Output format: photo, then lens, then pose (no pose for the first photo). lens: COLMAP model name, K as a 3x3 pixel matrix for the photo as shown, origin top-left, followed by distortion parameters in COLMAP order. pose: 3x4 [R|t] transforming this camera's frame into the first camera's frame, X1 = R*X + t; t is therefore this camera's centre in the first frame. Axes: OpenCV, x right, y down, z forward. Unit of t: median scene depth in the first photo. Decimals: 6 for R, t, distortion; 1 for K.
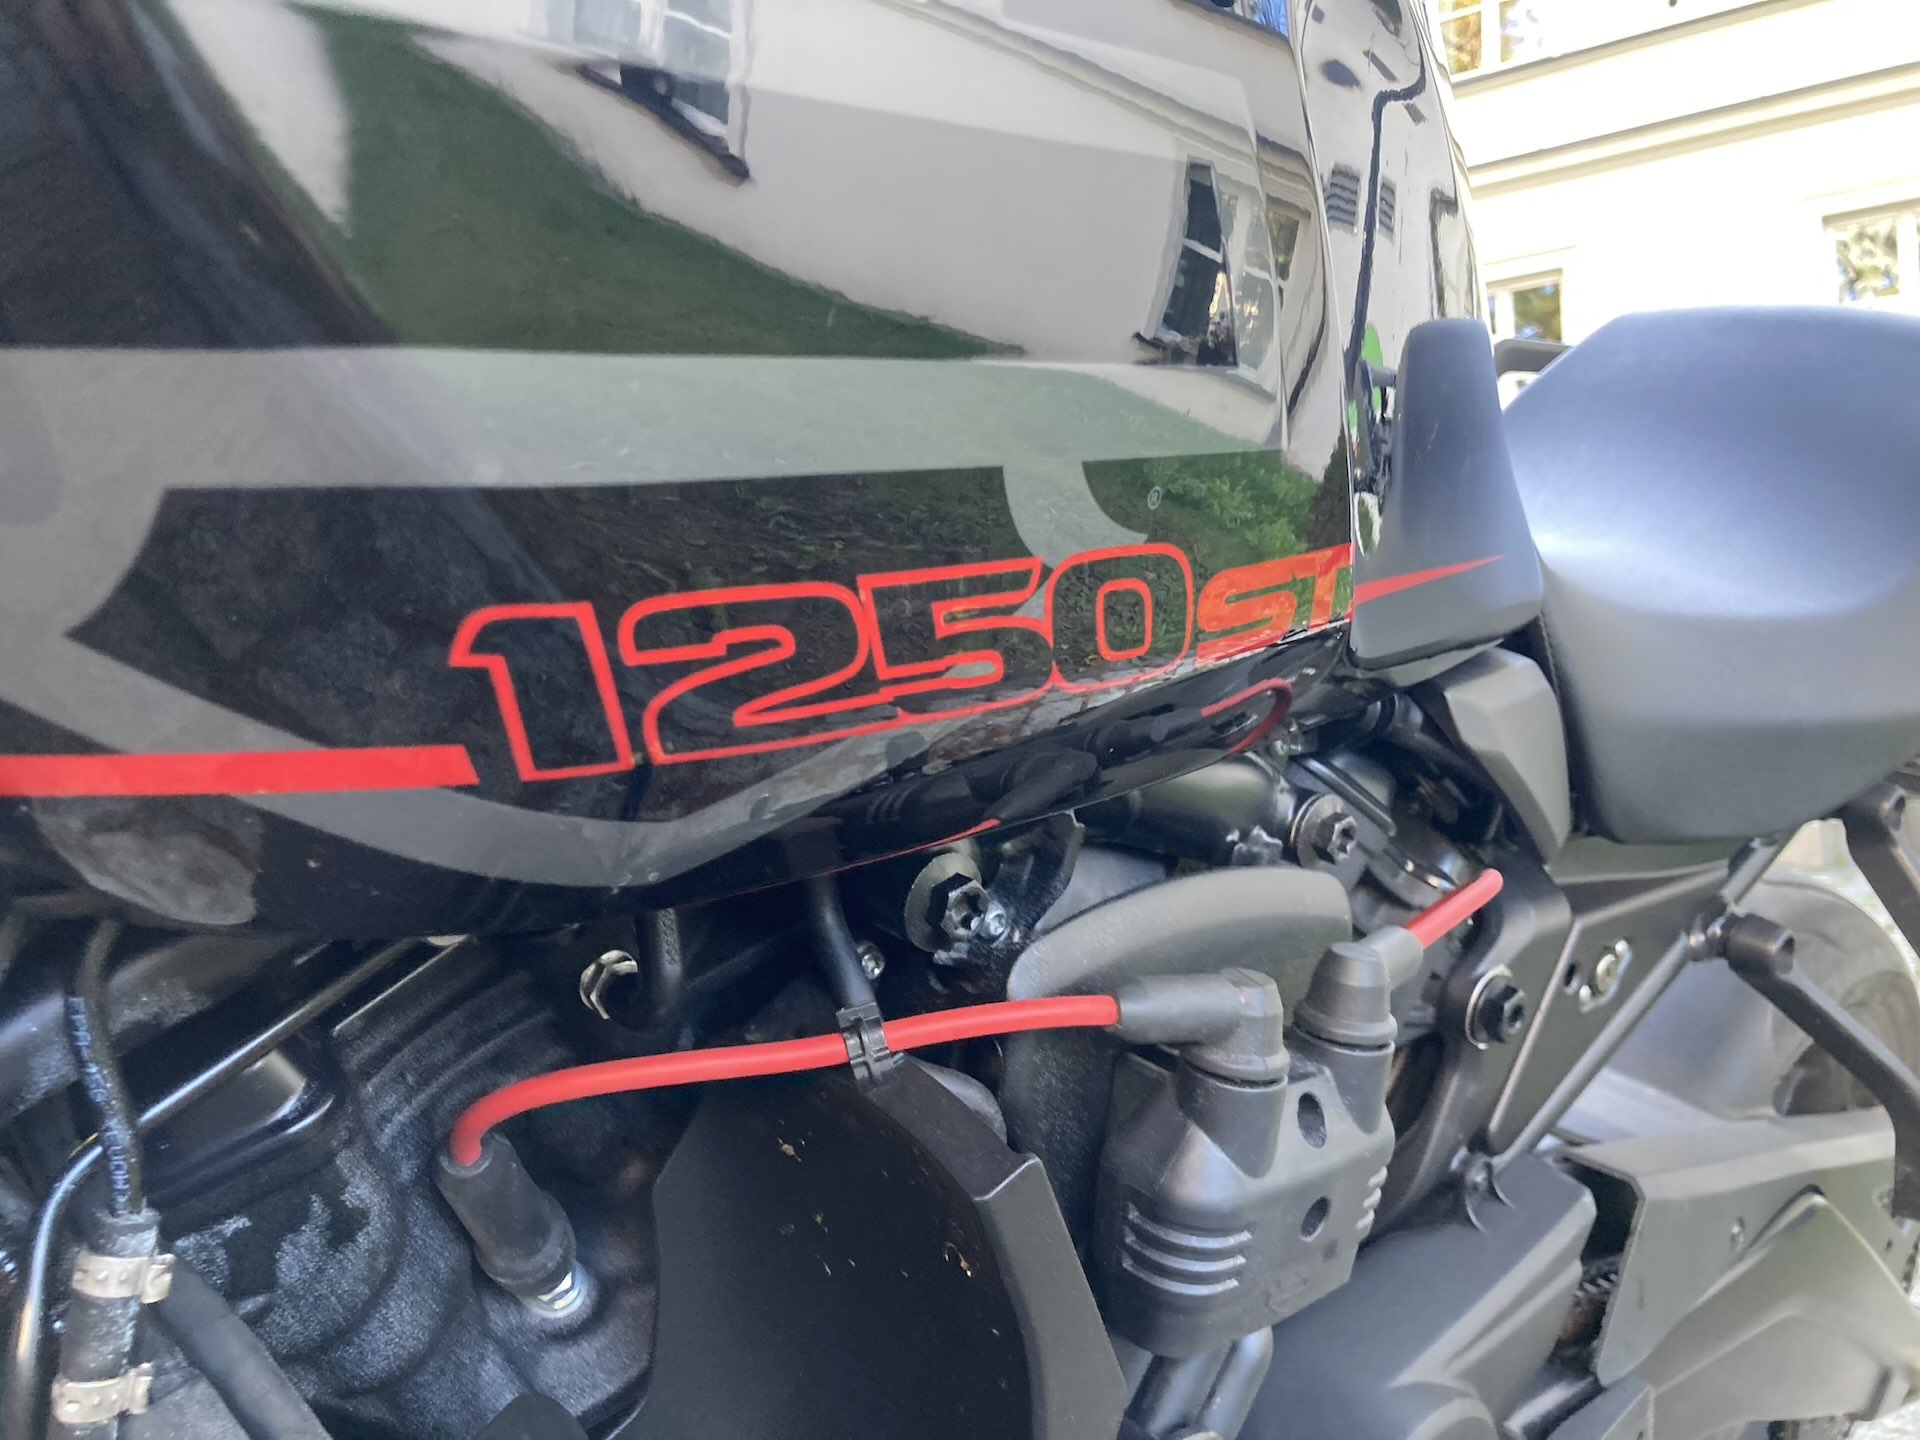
lens RADIAL K [[1564.4, 0, 993.3], [0, 1564.4, 722.0], [0, 0, 1]] dist [0.012771, -0.003512]
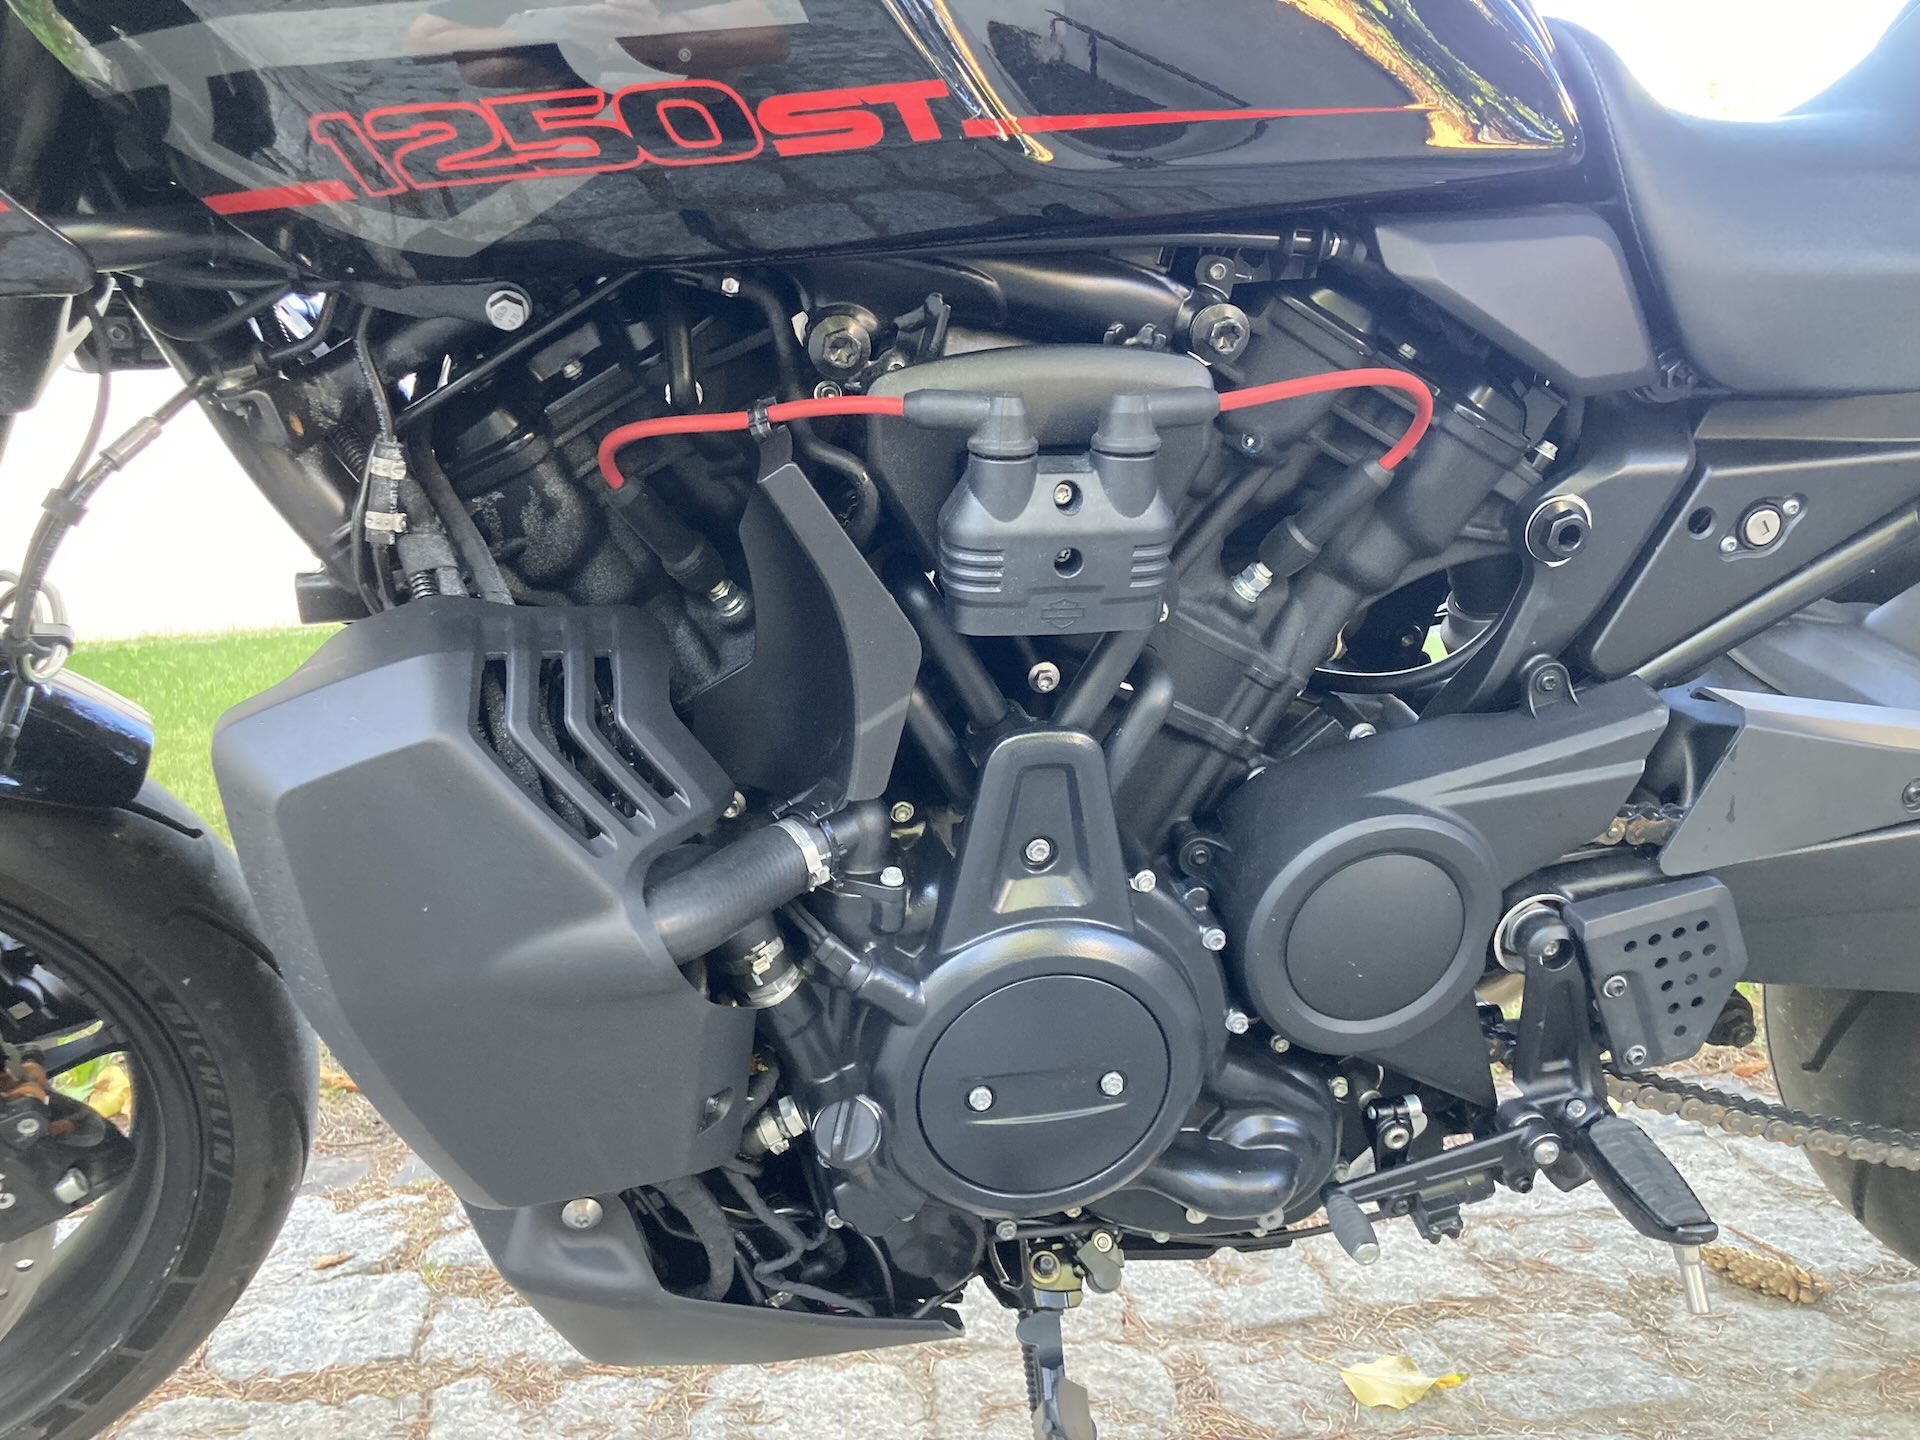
lens RADIAL K [[1564.4, 0, 993.3], [0, 1564.4, 722.0], [0, 0, 1]] dist [0.012771, -0.003512]
pose [[0.842694, 0.094885, -0.529966, 1.090018], [-0.008781, 0.986639, 0.162685, 0.251059], [0.538322, -0.132440, 0.832268, -0.368672]]
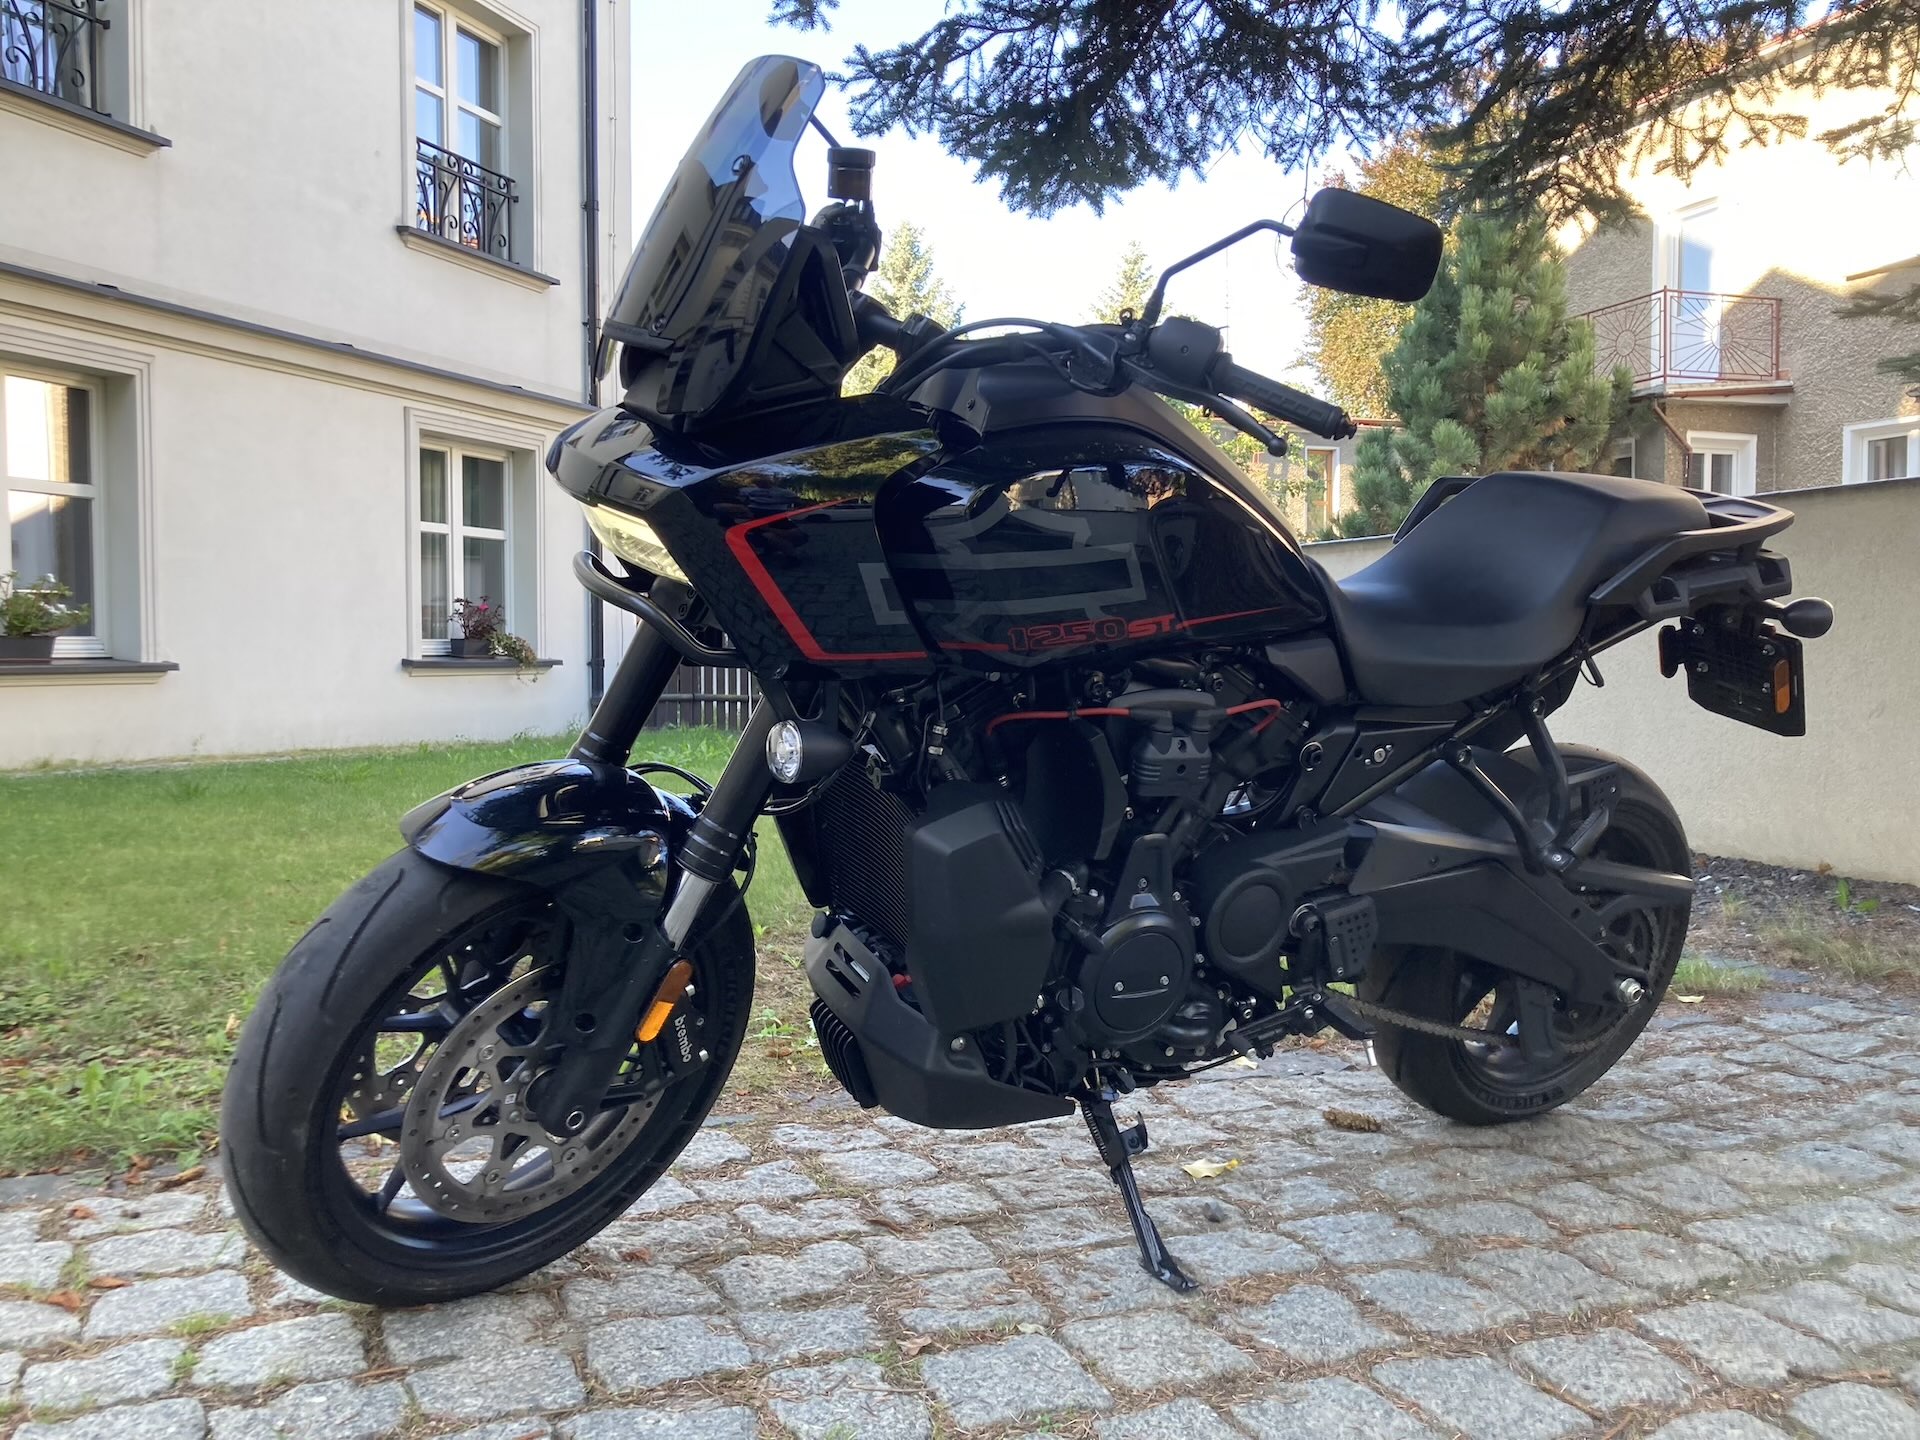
lens RADIAL K [[1564.4, 0, 993.3], [0, 1564.4, 722.0], [0, 0, 1]] dist [0.012771, -0.003512]
pose [[0.971503, 0.061942, -0.228789, 0.746924], [-0.051228, 0.997307, 0.052481, -0.002820], [0.231424, -0.039265, 0.972060, -3.544318]]
